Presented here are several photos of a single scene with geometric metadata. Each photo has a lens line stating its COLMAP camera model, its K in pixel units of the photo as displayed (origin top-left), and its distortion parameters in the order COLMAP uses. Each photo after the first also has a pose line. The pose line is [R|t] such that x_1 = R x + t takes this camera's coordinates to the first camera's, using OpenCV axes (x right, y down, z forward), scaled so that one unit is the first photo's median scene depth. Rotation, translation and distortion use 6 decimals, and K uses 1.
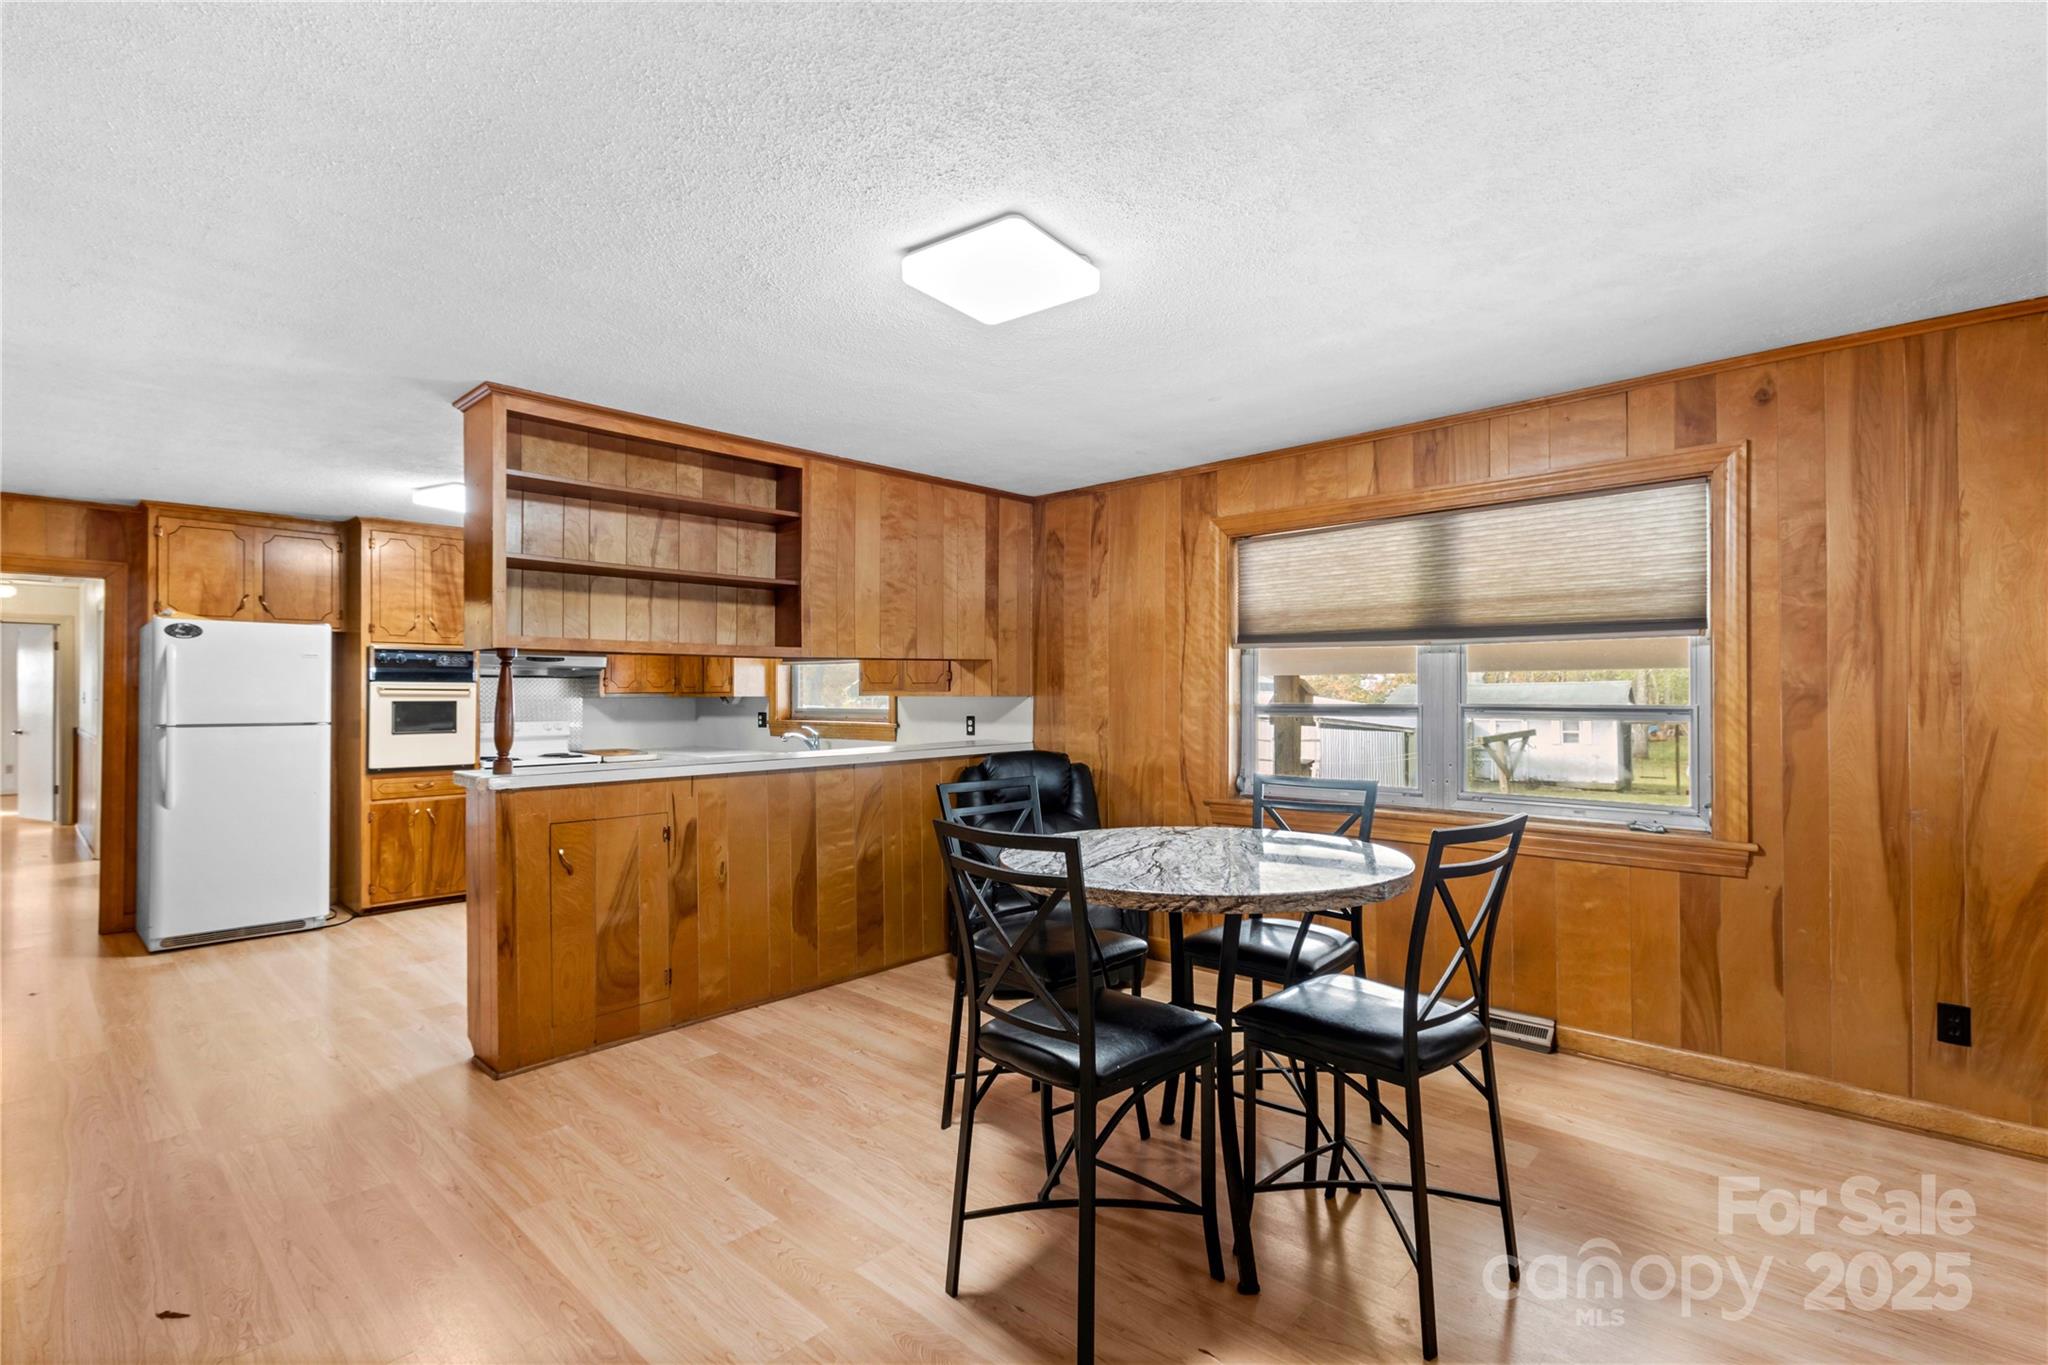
lens RADIAL K [[951.9, 0, 1025.3], [0, 951.9, 686.7], [0, 0, 1]] dist [0.002968, -0.000918]
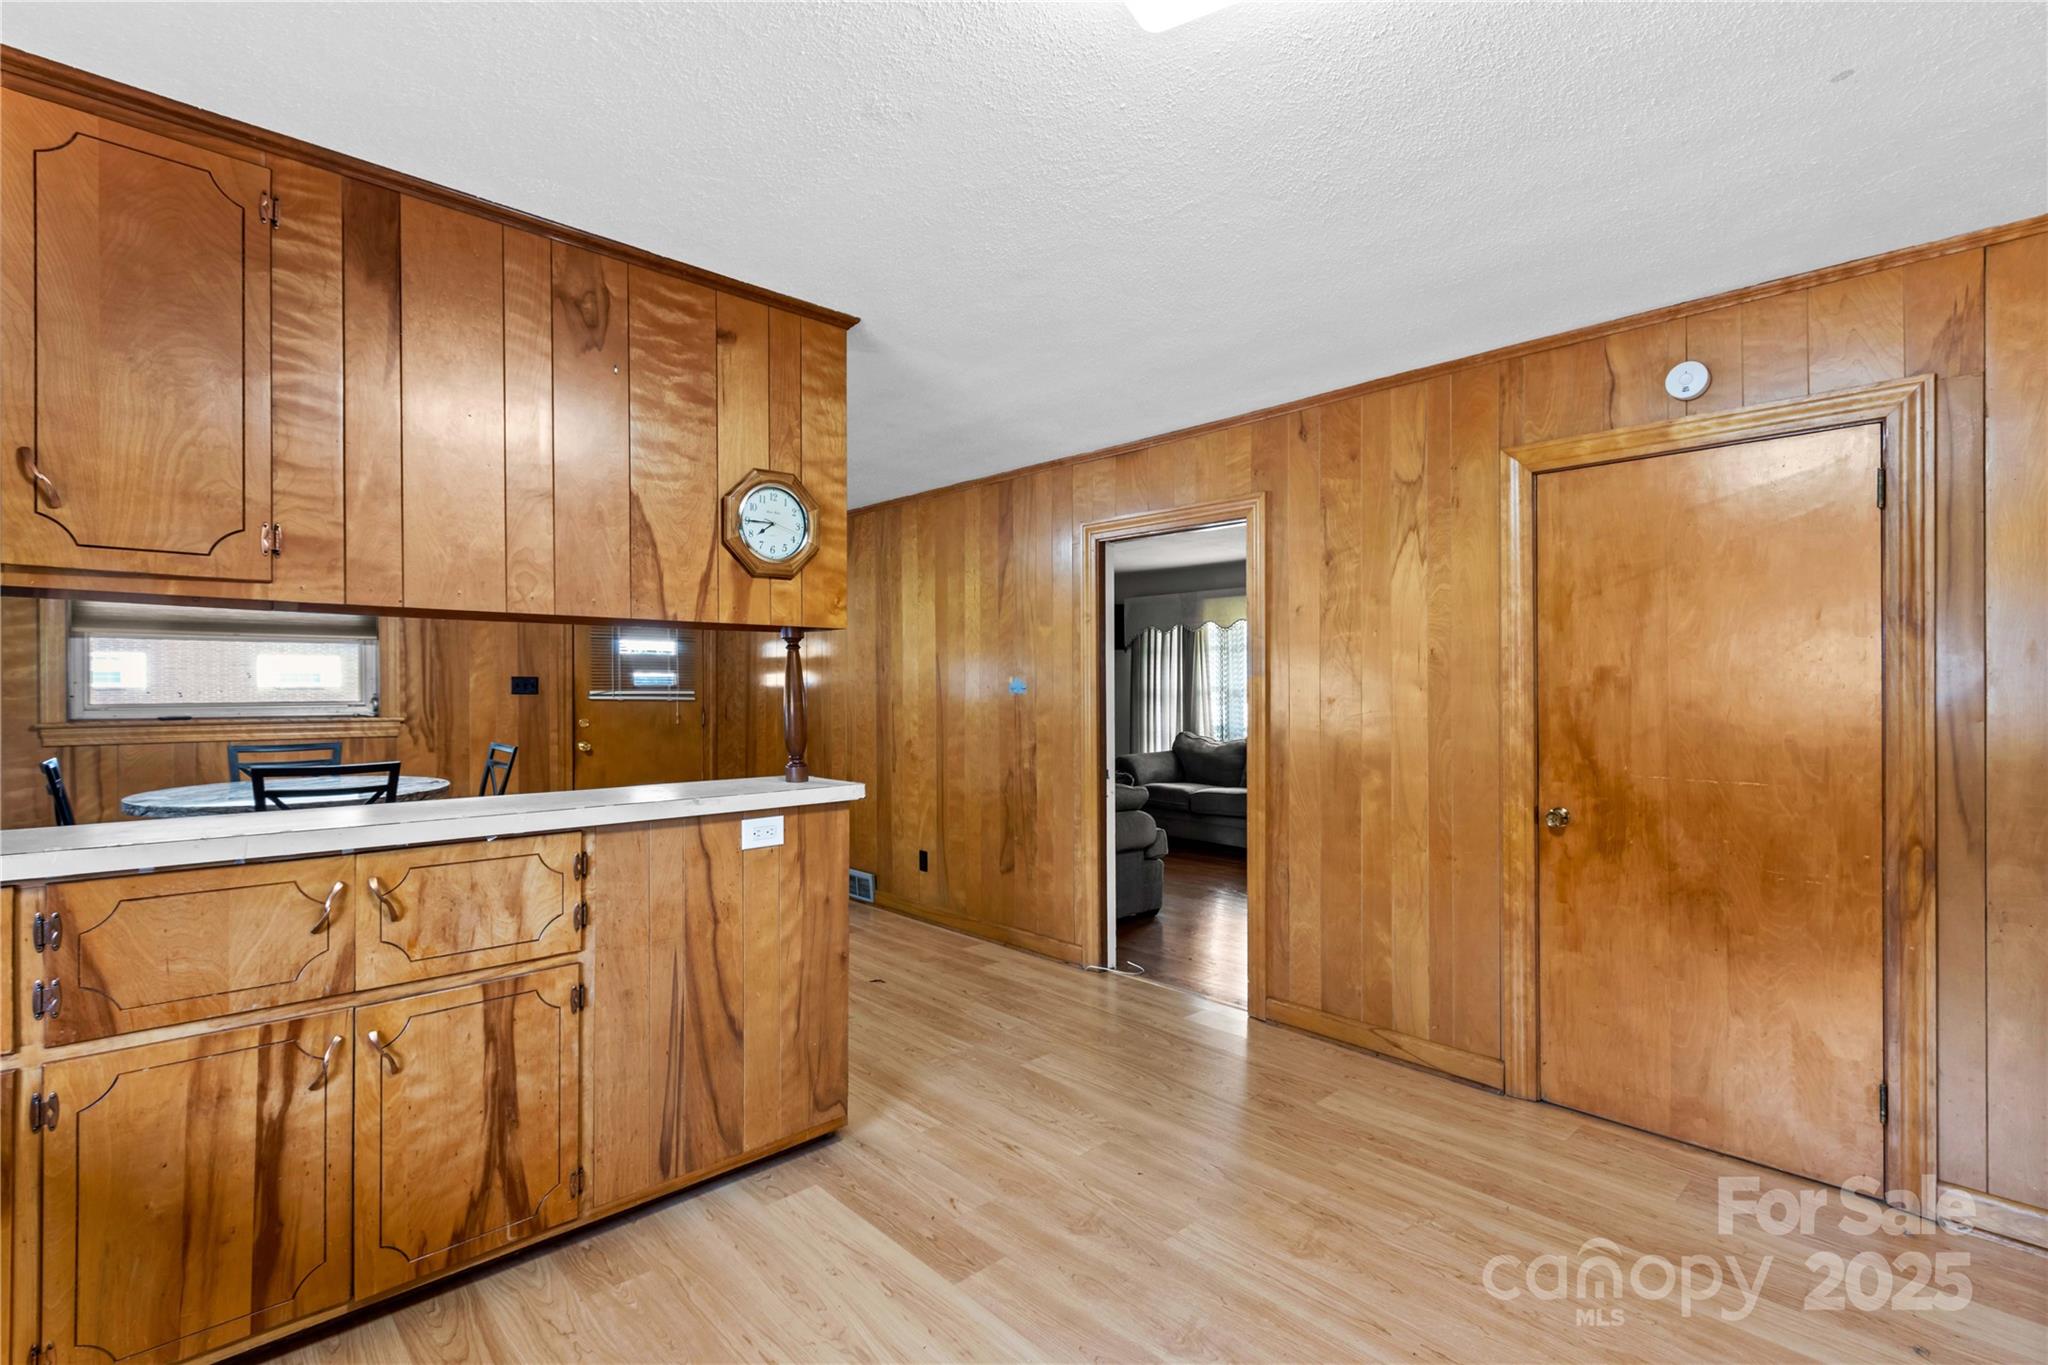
lens RADIAL K [[951.9, 0, 1007.2], [0, 951.9, 685.4], [0, 0, 1]] dist [0.002968, -0.000918]
pose [[-0.997264, 0.003338, 0.073842, -0.506183], [0.002796, 0.999968, -0.007449, 0.010255], [-0.073864, -0.007222, -0.997242, 1.155117]]
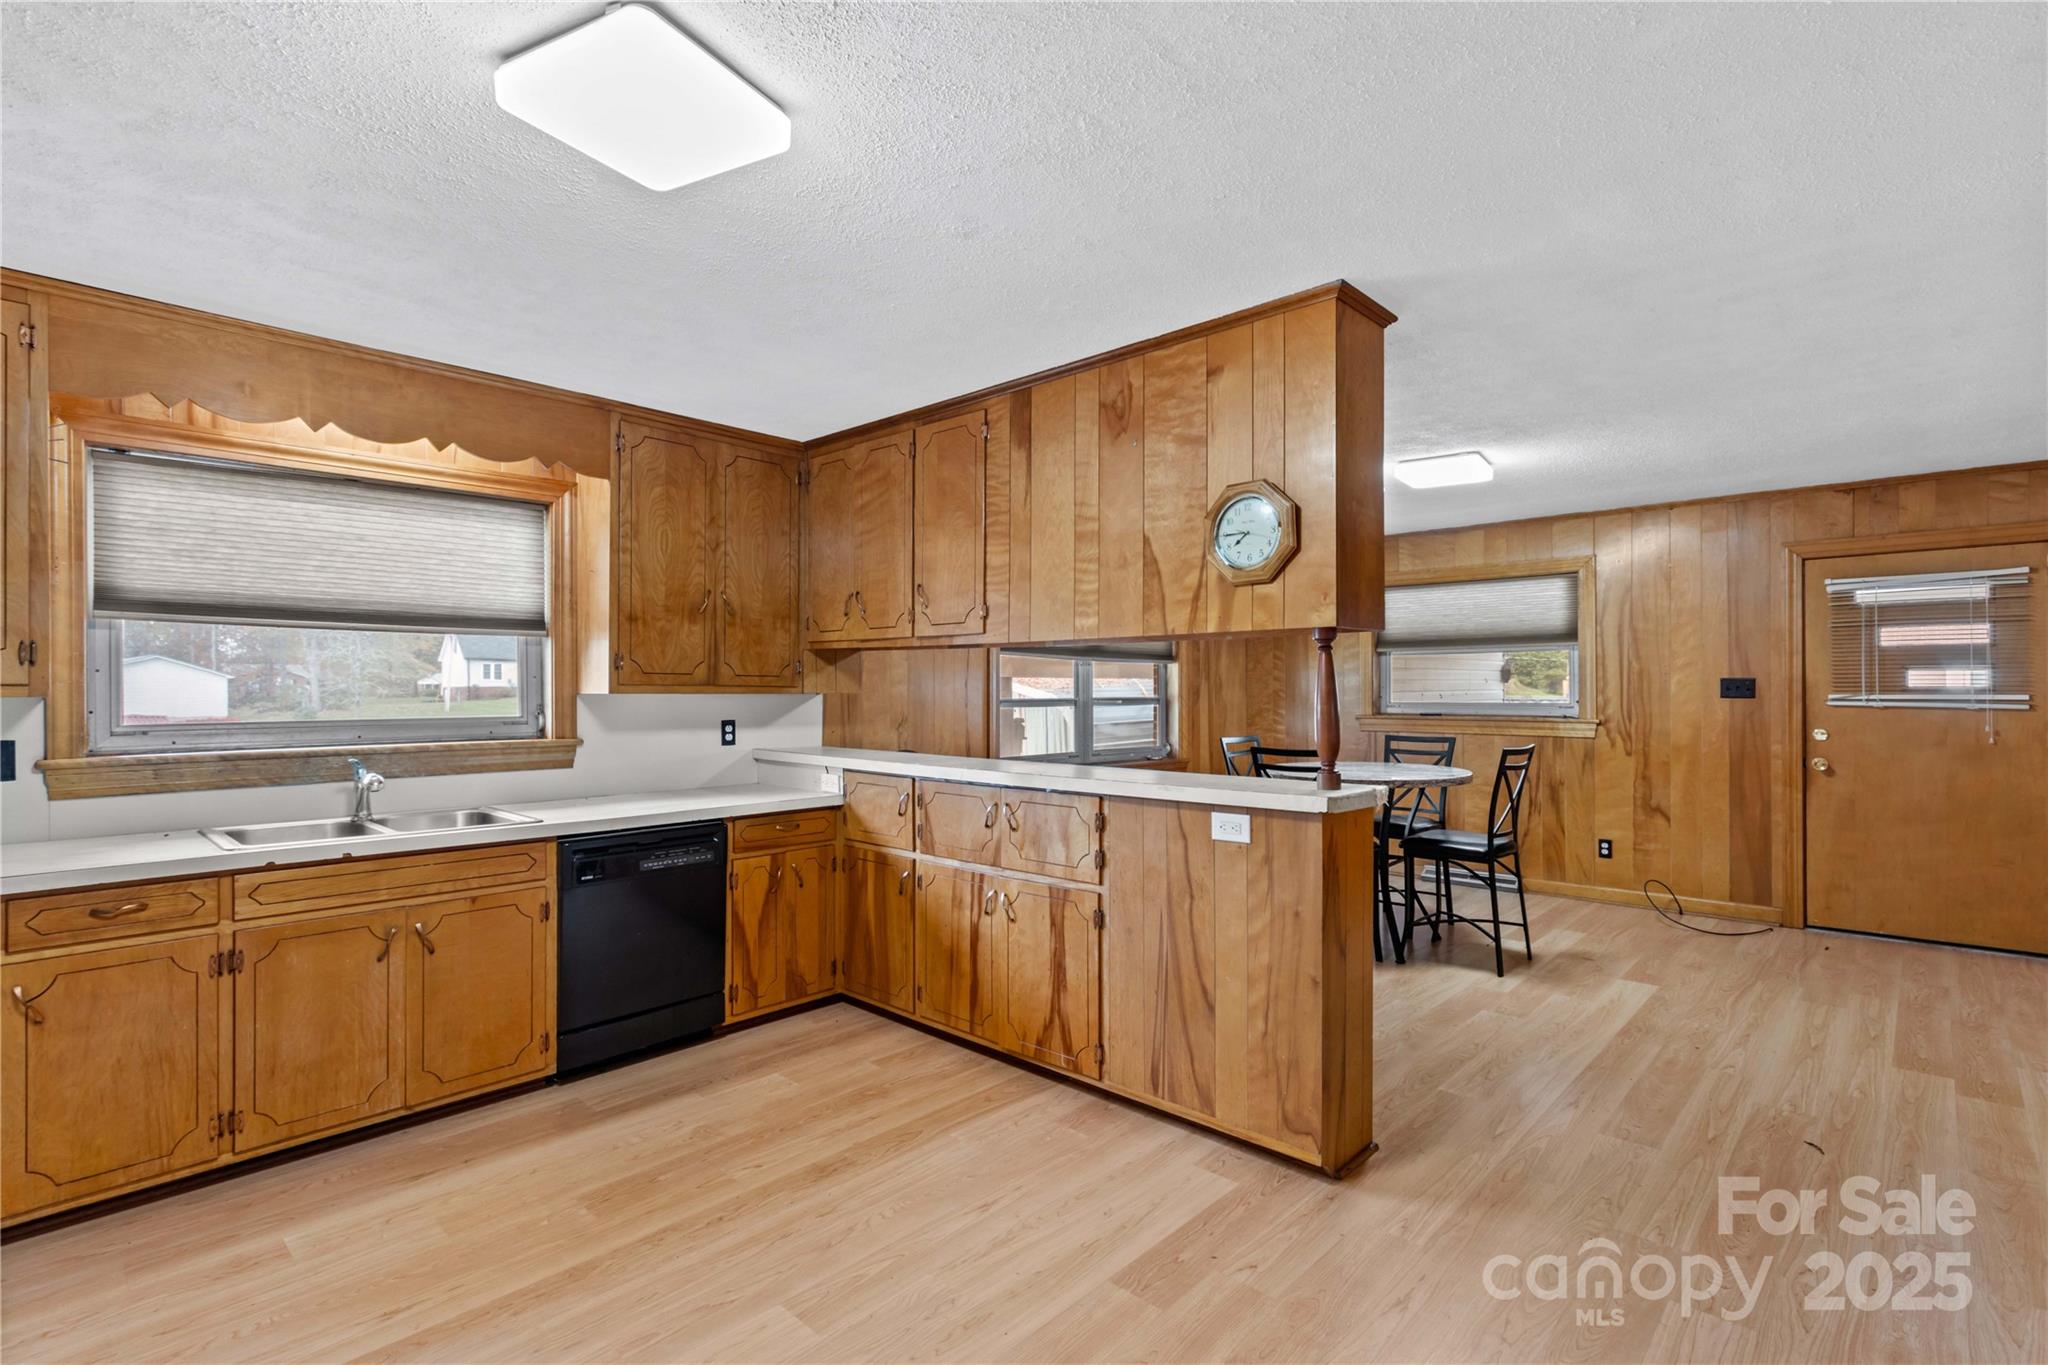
lens RADIAL K [[951.9, 0, 1025.4], [0, 951.9, 691.6], [0, 0, 1]] dist [0.002968, -0.000918]
pose [[0.005253, 0.003323, 0.999981, -0.851344], [-0.004202, 0.999986, -0.003301, 0.009988], [-0.999977, -0.004185, 0.005267, 0.798296]]
